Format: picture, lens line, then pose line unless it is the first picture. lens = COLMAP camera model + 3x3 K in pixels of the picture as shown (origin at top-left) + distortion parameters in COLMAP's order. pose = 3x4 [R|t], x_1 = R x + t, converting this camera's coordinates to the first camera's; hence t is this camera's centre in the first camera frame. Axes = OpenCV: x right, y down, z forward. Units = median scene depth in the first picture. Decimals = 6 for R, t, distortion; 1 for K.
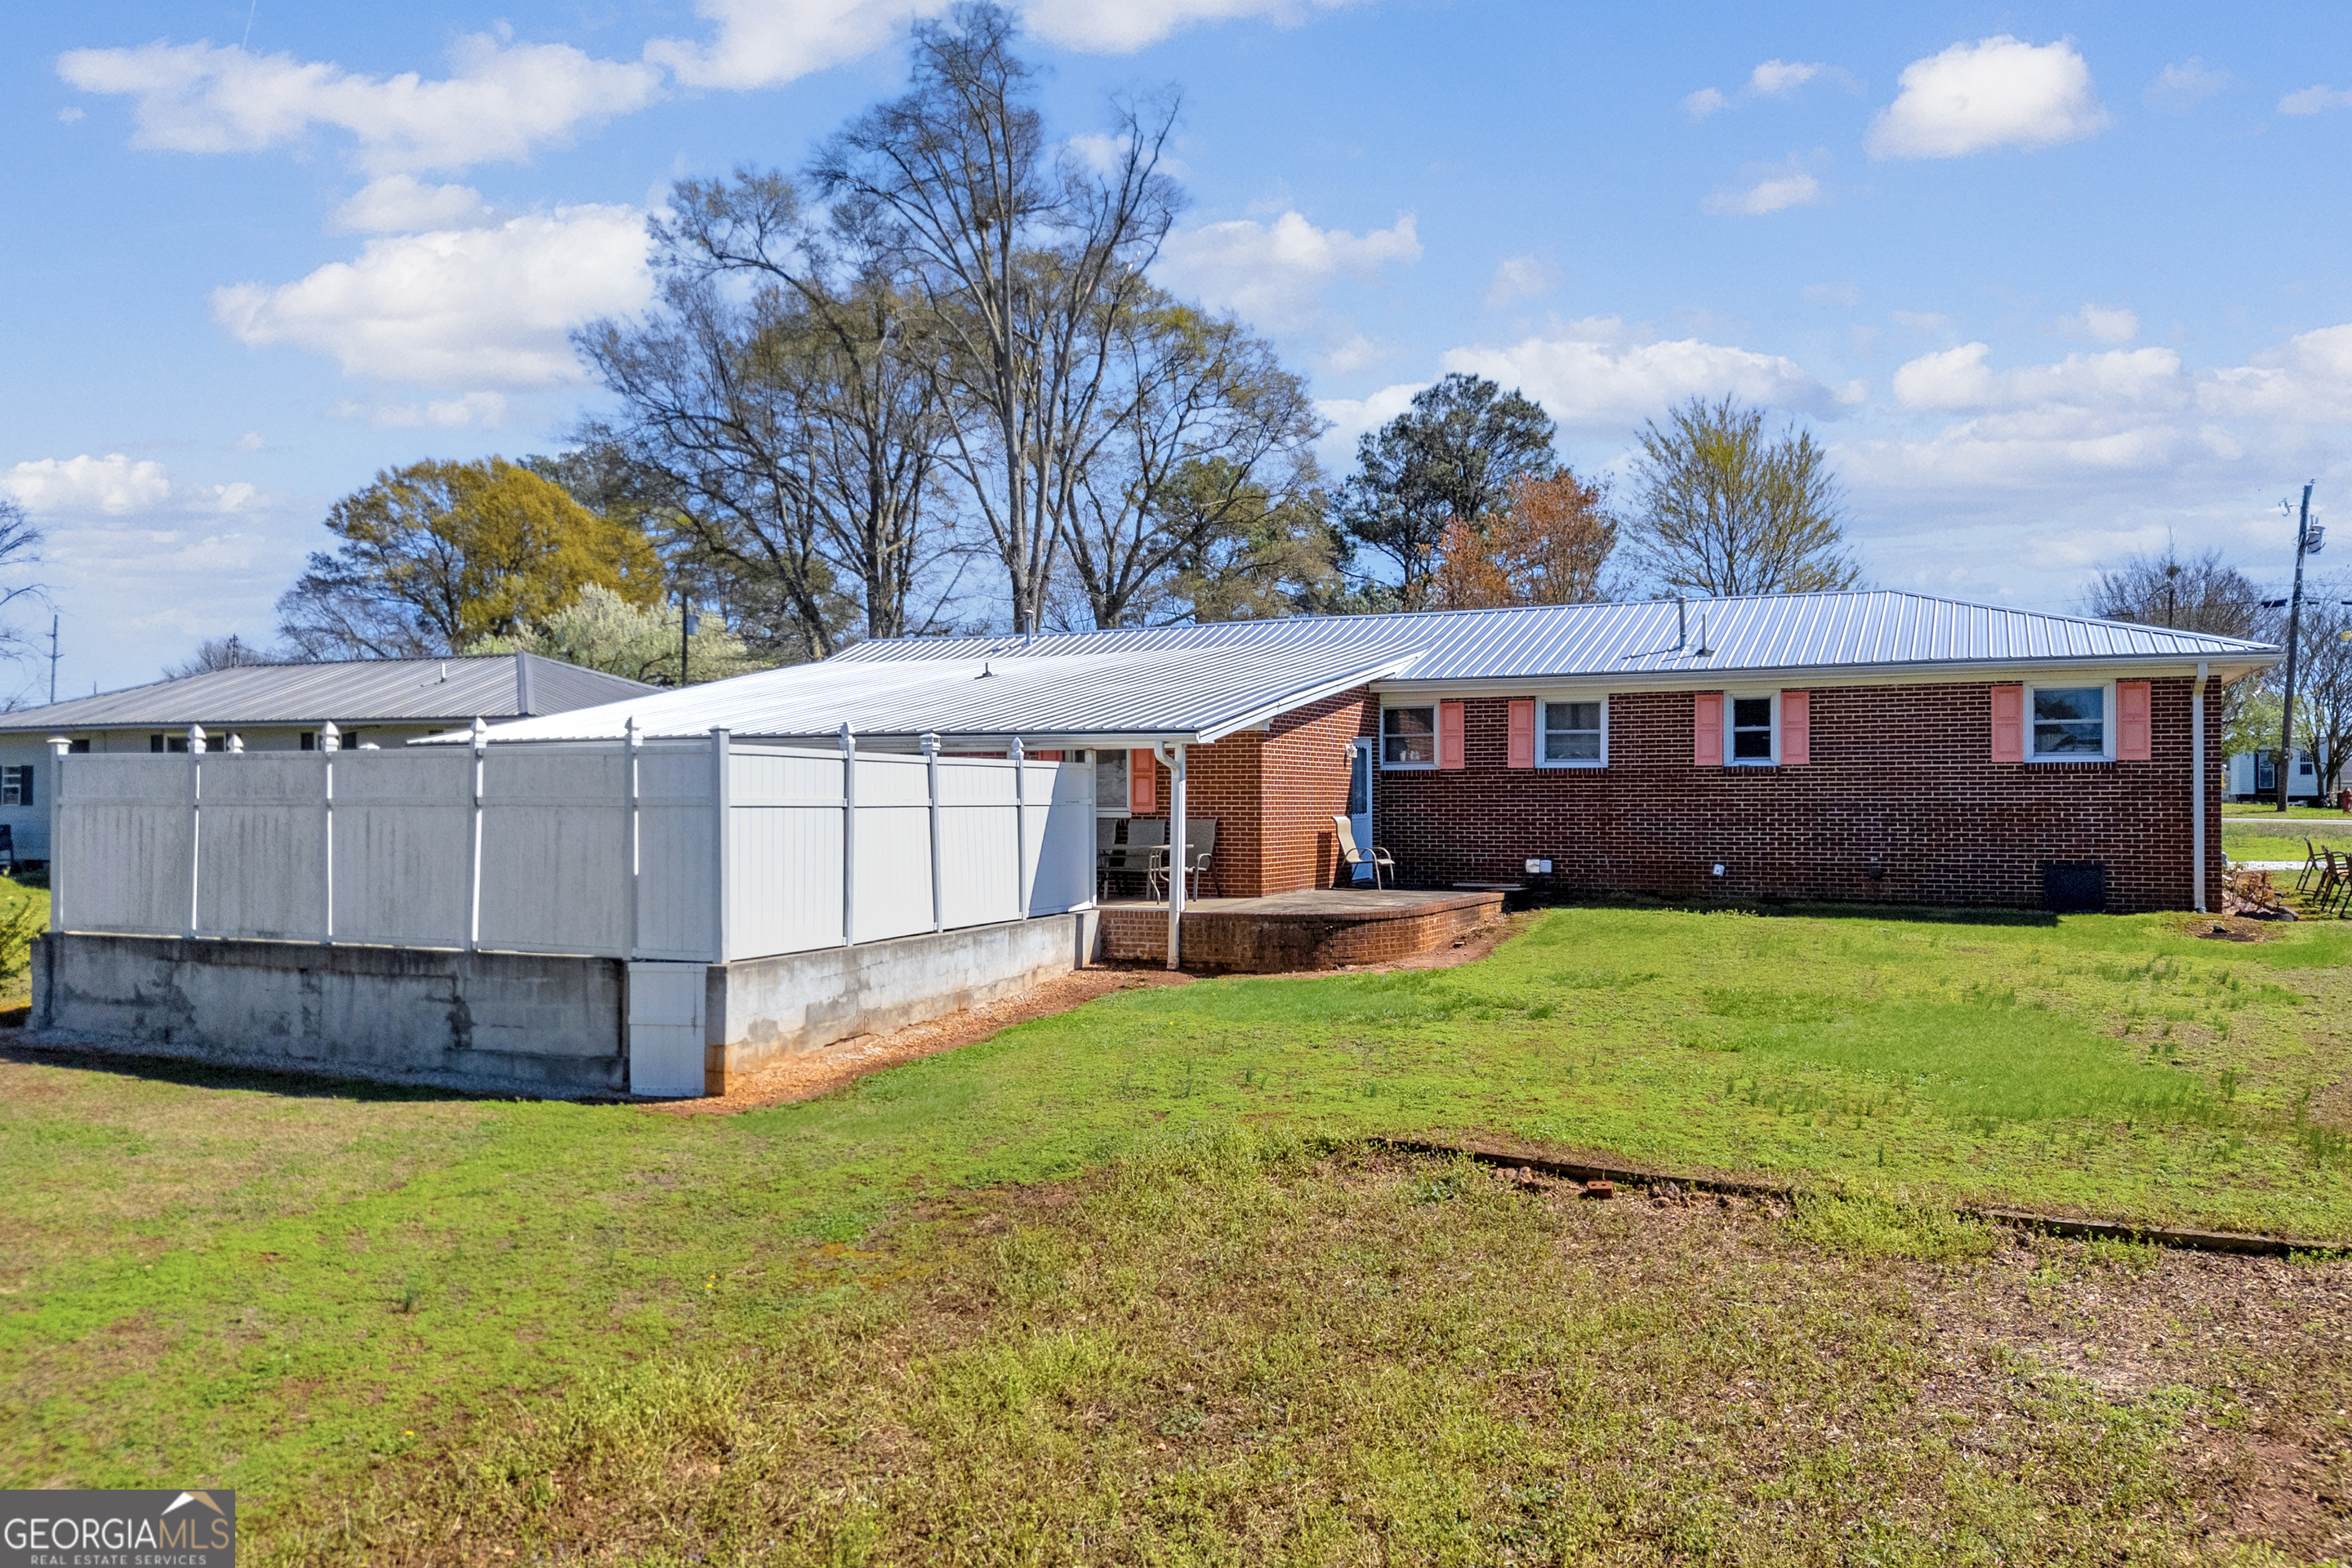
lens RADIAL K [[1866.1, 0, 1176.0], [0, 1866.1, 784.0], [0, 0, 1]] dist [0.039877, -0.004429]
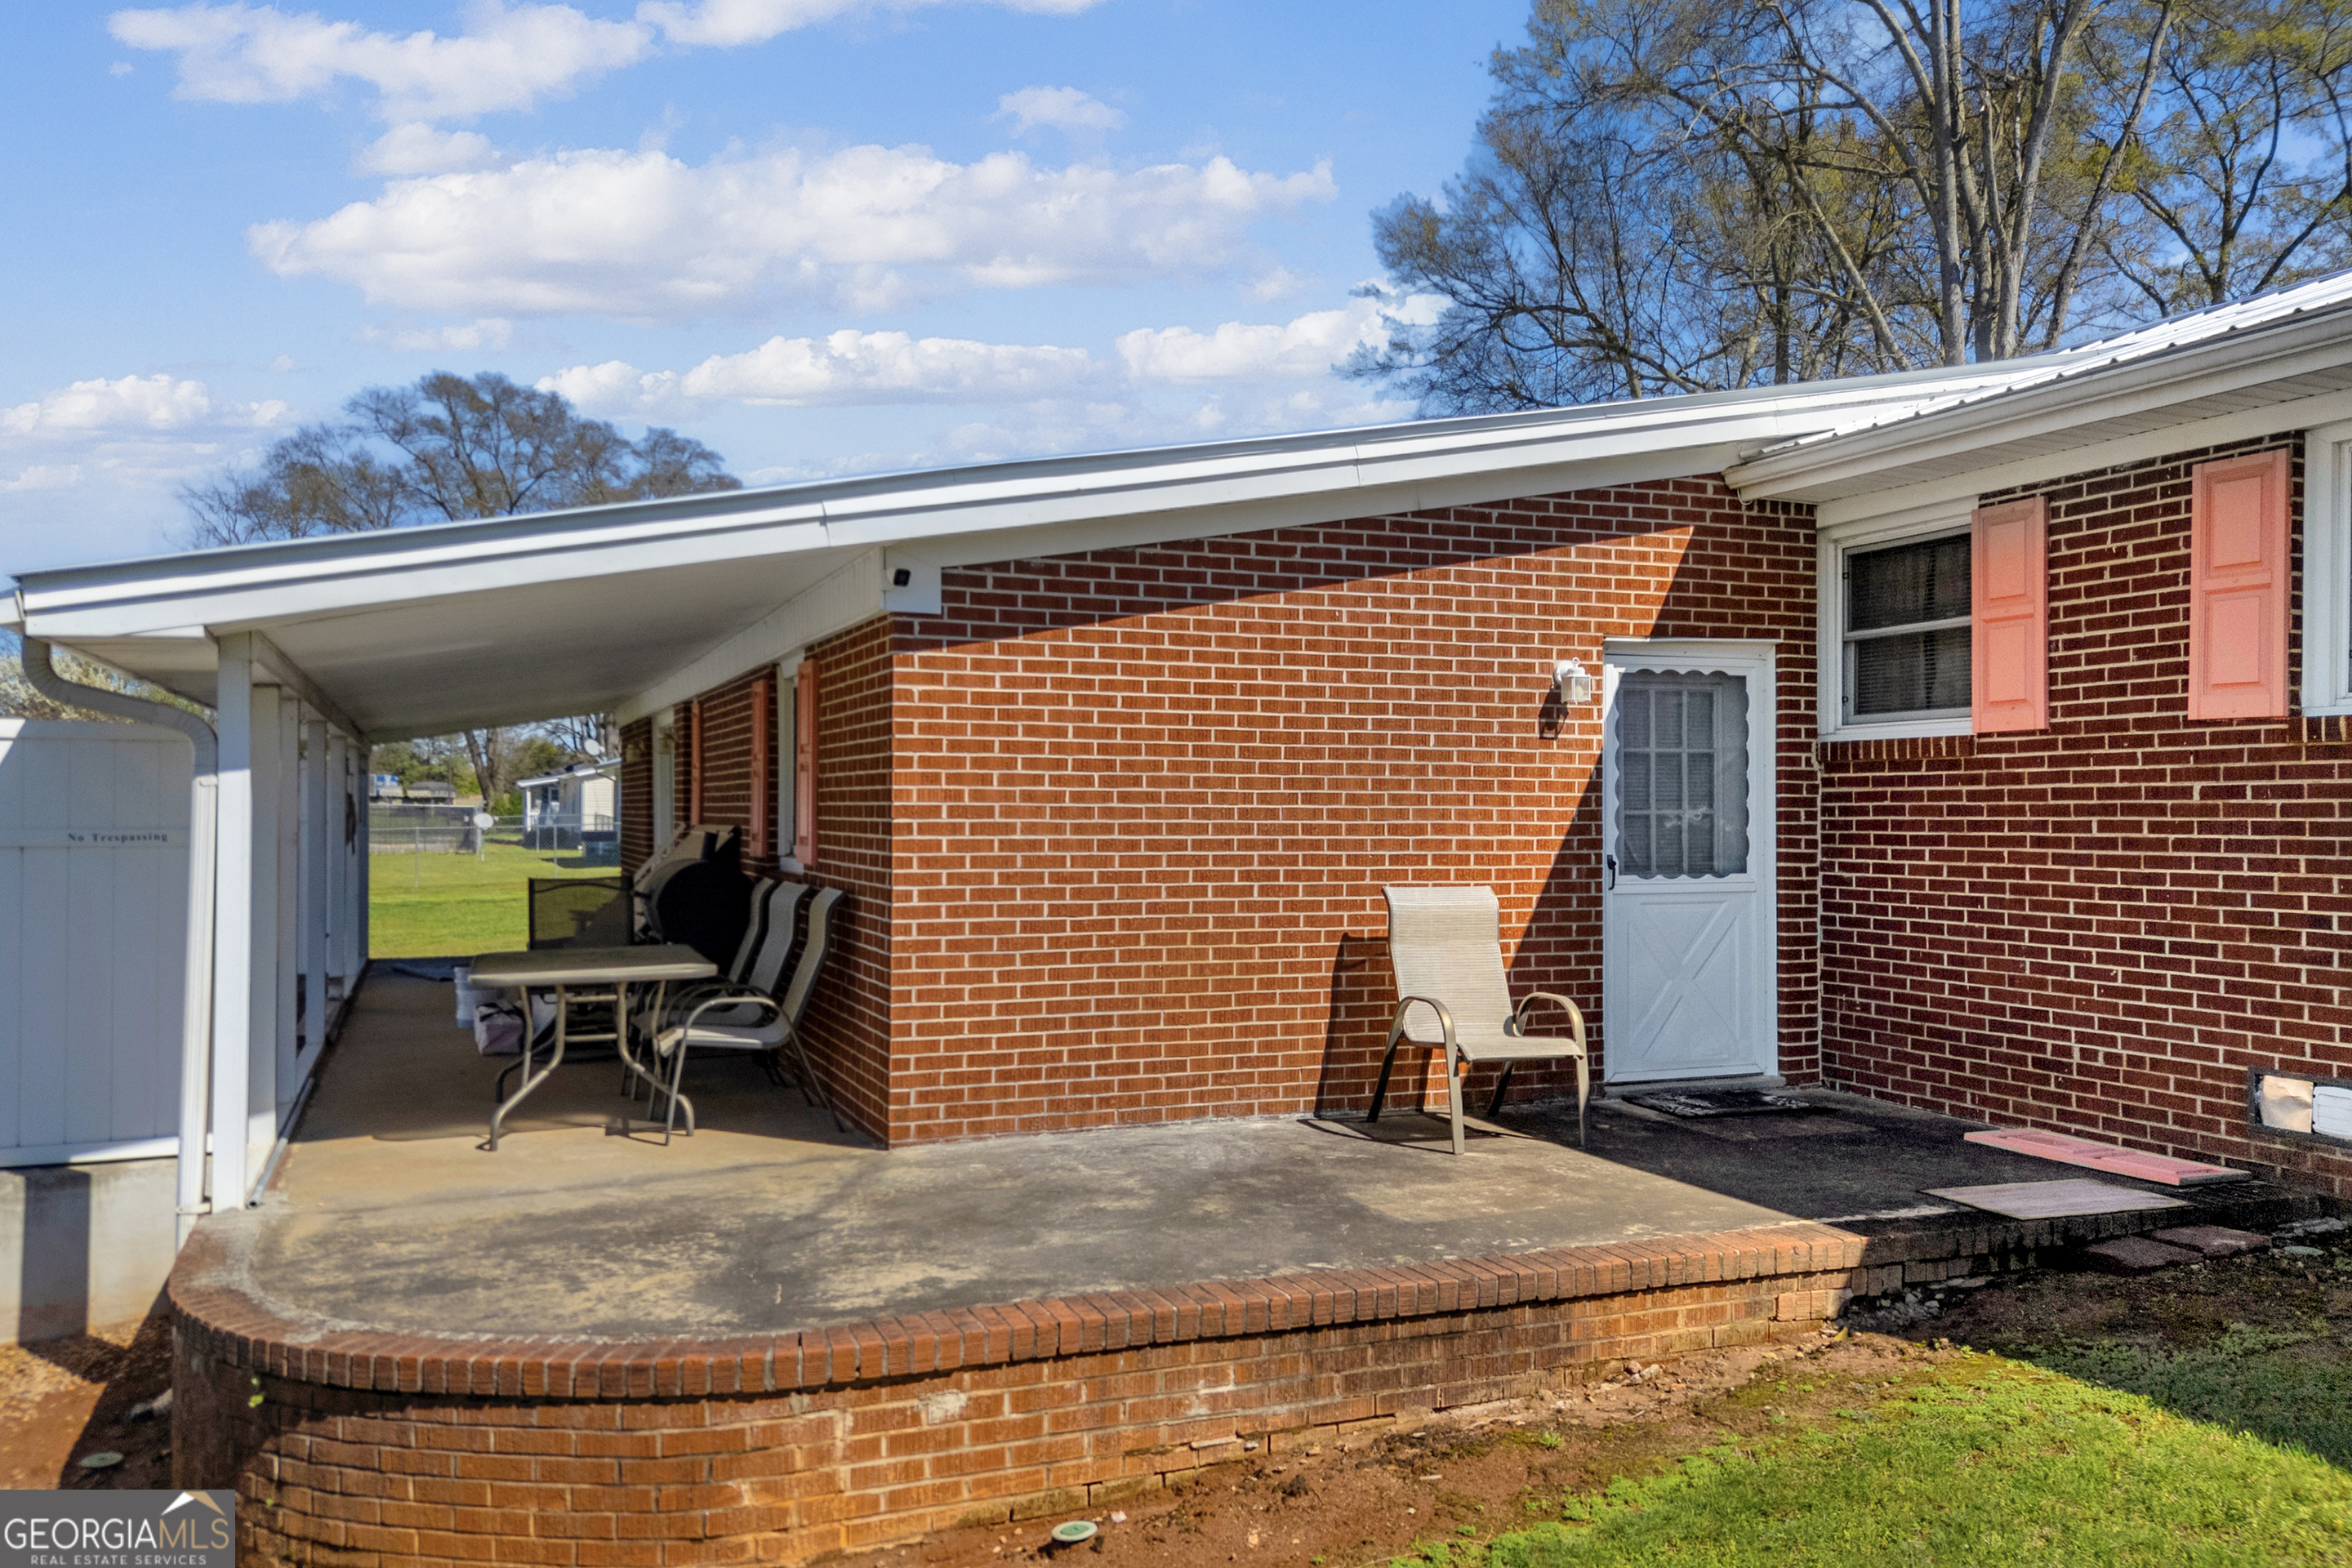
lens RADIAL K [[1866.1, 0, 1176.0], [0, 1866.1, 784.0], [0, 0, 1]] dist [0.039877, -0.004429]
pose [[0.750071, -0.005620, -0.661333, 0.246242], [-0.001668, 0.999945, -0.010389, 0.003524], [0.661355, 0.008895, 0.750020, 0.703838]]
